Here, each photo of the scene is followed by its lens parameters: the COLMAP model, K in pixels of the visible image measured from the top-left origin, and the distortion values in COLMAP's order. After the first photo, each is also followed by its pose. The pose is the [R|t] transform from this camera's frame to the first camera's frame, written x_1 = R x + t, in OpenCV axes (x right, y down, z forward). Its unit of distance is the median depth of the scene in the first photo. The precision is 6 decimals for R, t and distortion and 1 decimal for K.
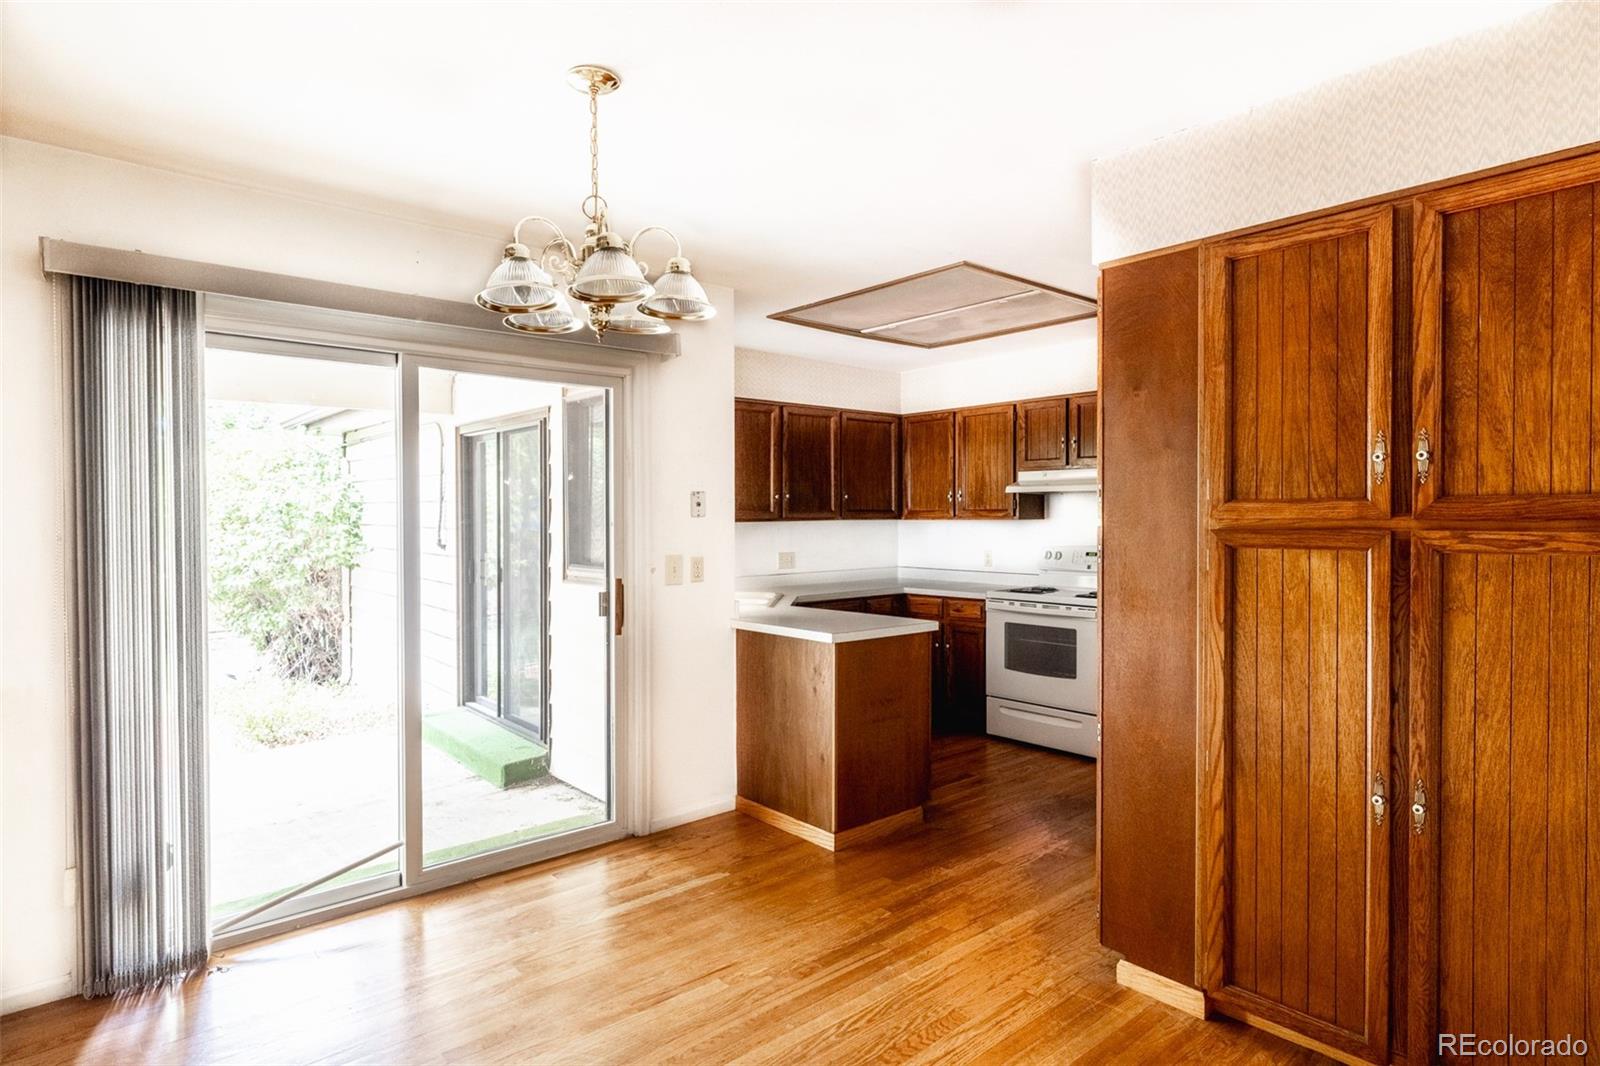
lens RADIAL K [[870.1, 0, 793.4], [0, 870.1, 531.5], [0, 0, 1]] dist [-0.002999, 0.000137]
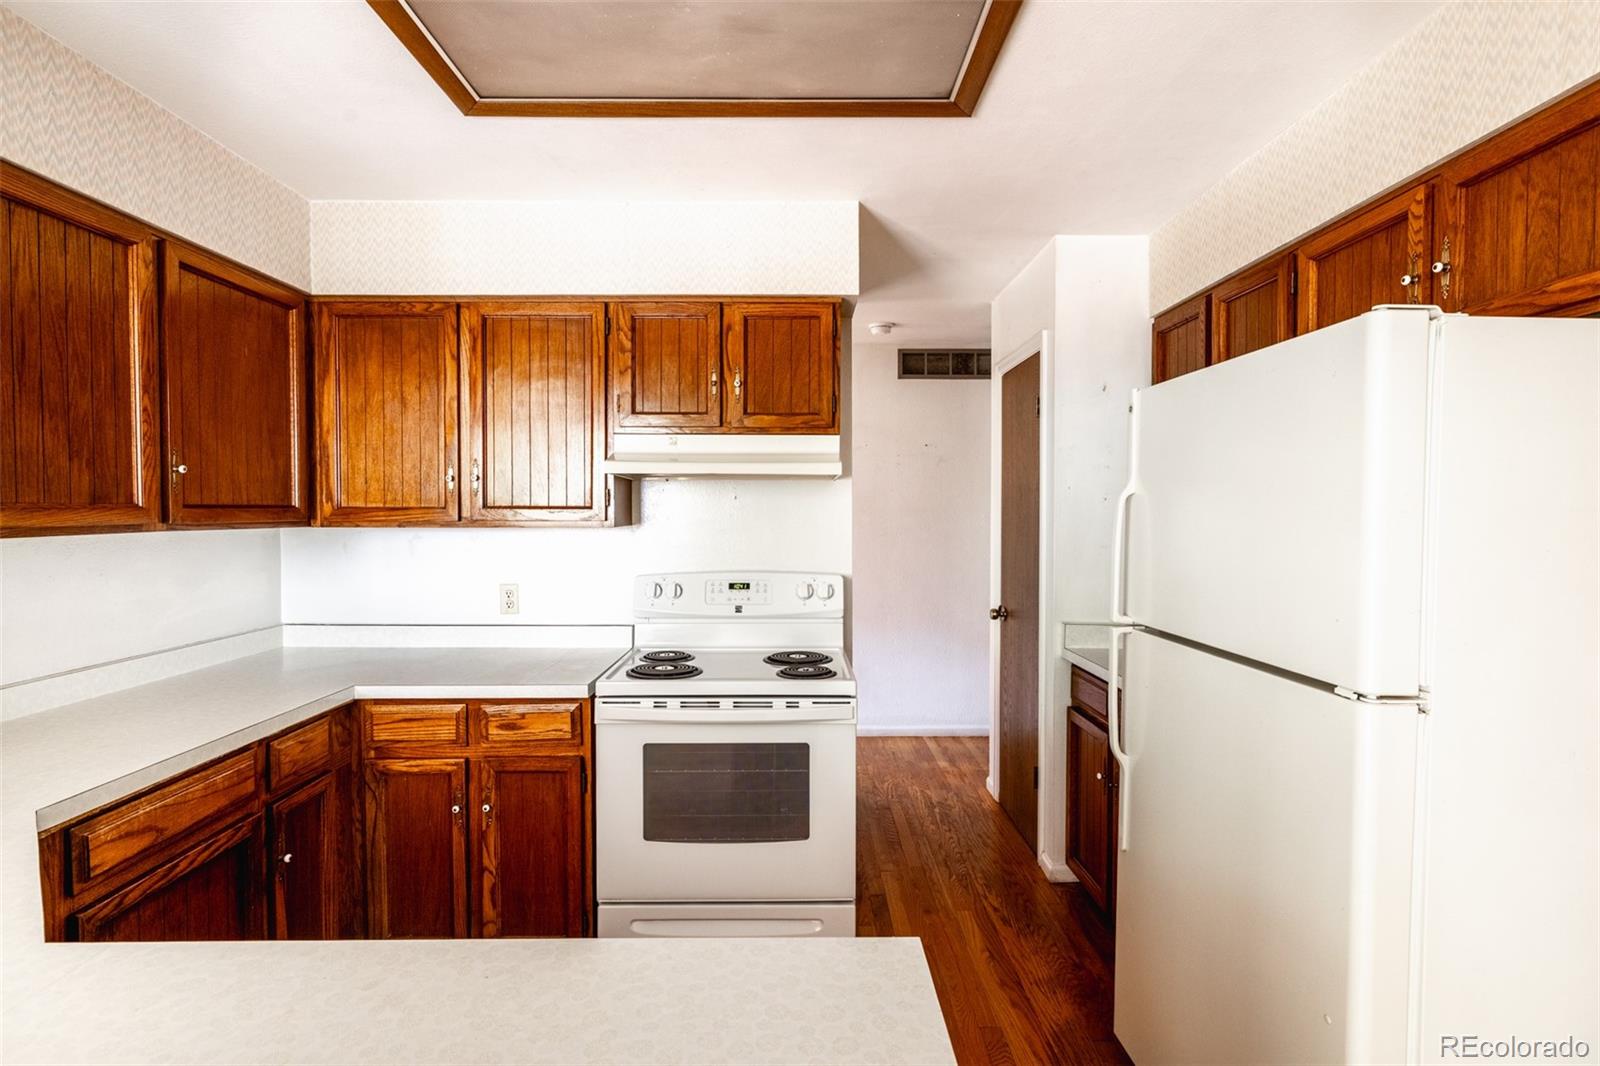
lens RADIAL K [[777.3, 0, 792.6], [0, 777.3, 528.2], [0, 0, 1]] dist [-0.001059, 0.001175]
pose [[0.653062, -0.012092, 0.757208, -0.022888], [0.009197, 0.999925, 0.008036, -0.015737], [-0.757248, 0.001717, 0.653125, 0.623387]]
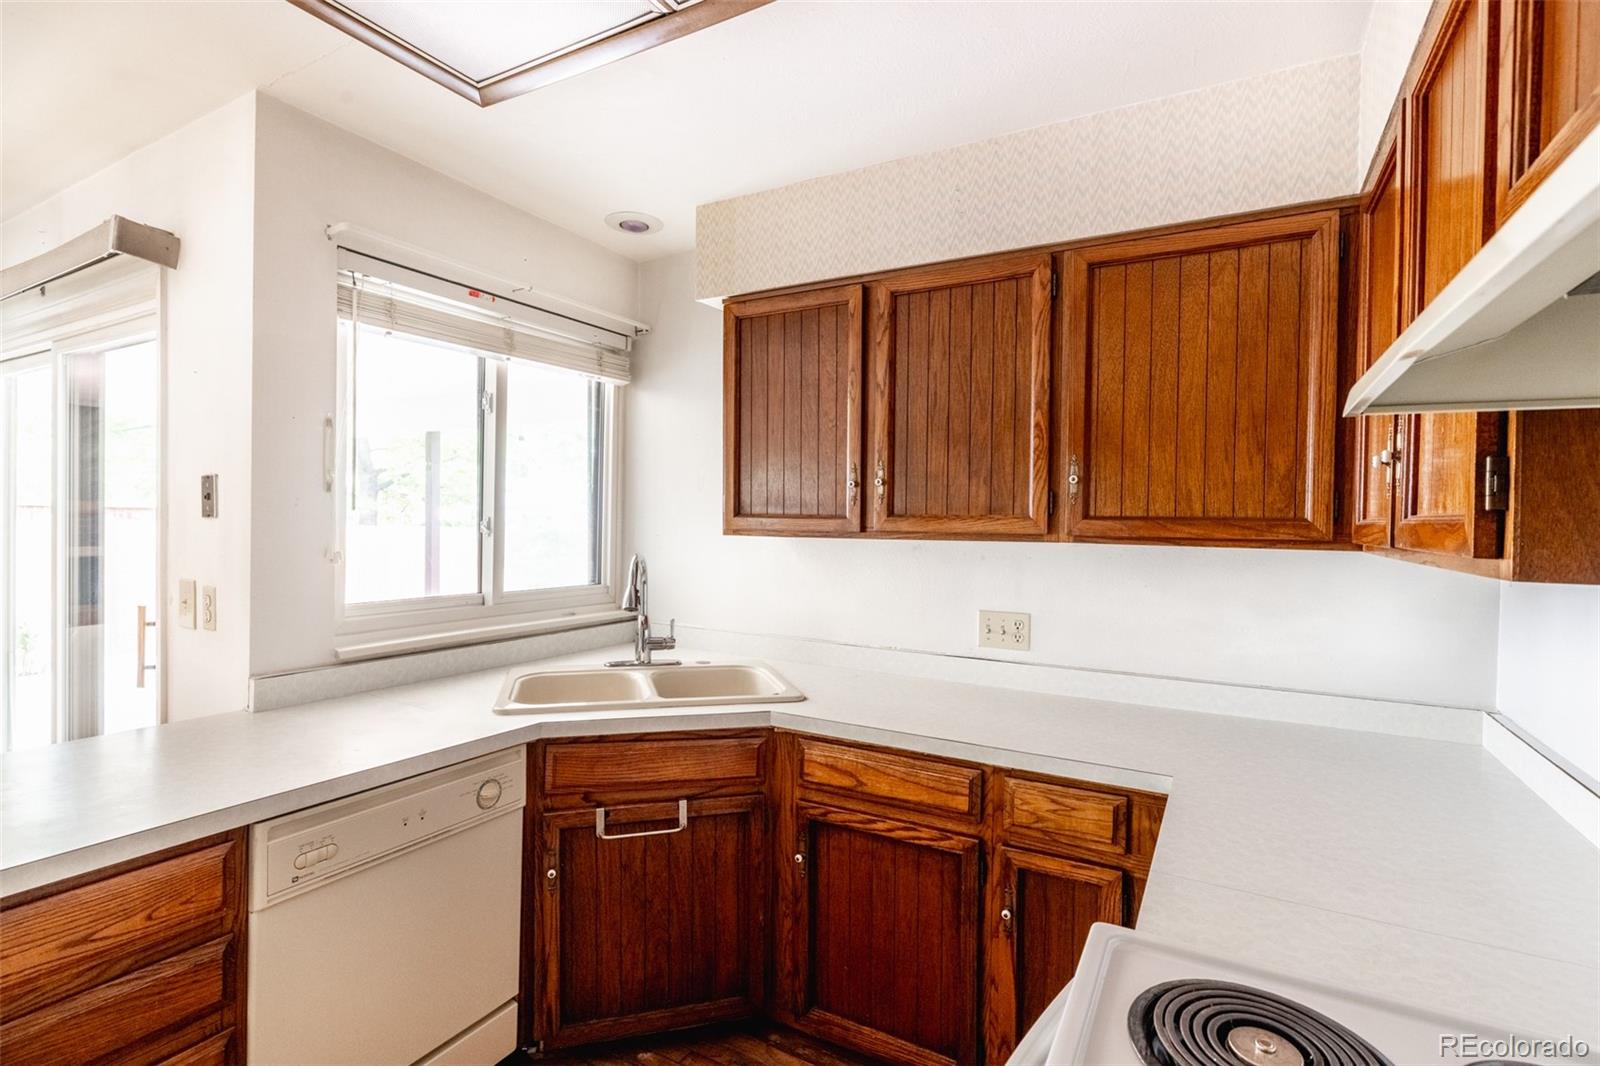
lens RADIAL K [[777.3, 0, 792.6], [0, 777.3, 523.6], [0, 0, 1]] dist [-0.001059, 0.001175]
pose [[0.331453, 0.017435, -0.943311, 0.354275], [-0.033176, 0.999426, 0.006815, -0.021136], [0.942888, 0.029037, 0.331841, 0.838652]]
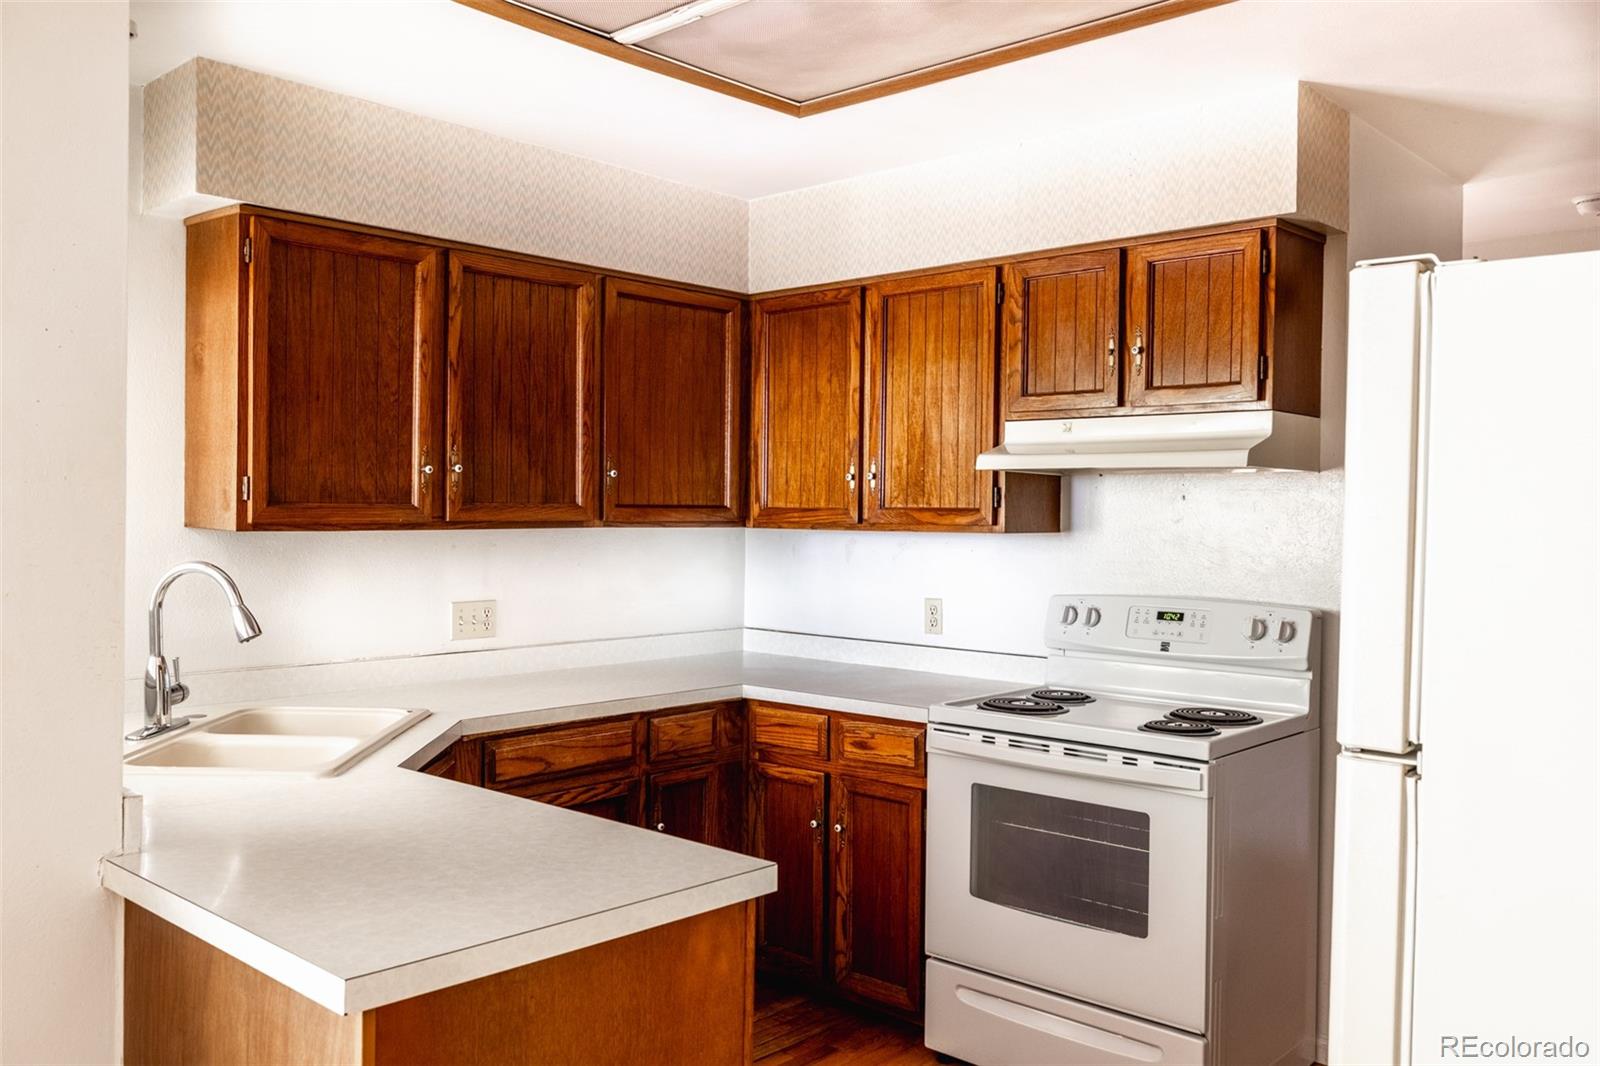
lens RADIAL K [[1289.7, 0, 805.9], [0, 1289.7, 530.8], [0, 0, 1]] dist [0.010535, -0.000999]
pose [[0.992656, 0.012658, 0.120306, 0.085004], [-0.012448, 0.999919, -0.002503, -0.012042], [-0.120328, 0.000988, 0.992734, 0.380344]]
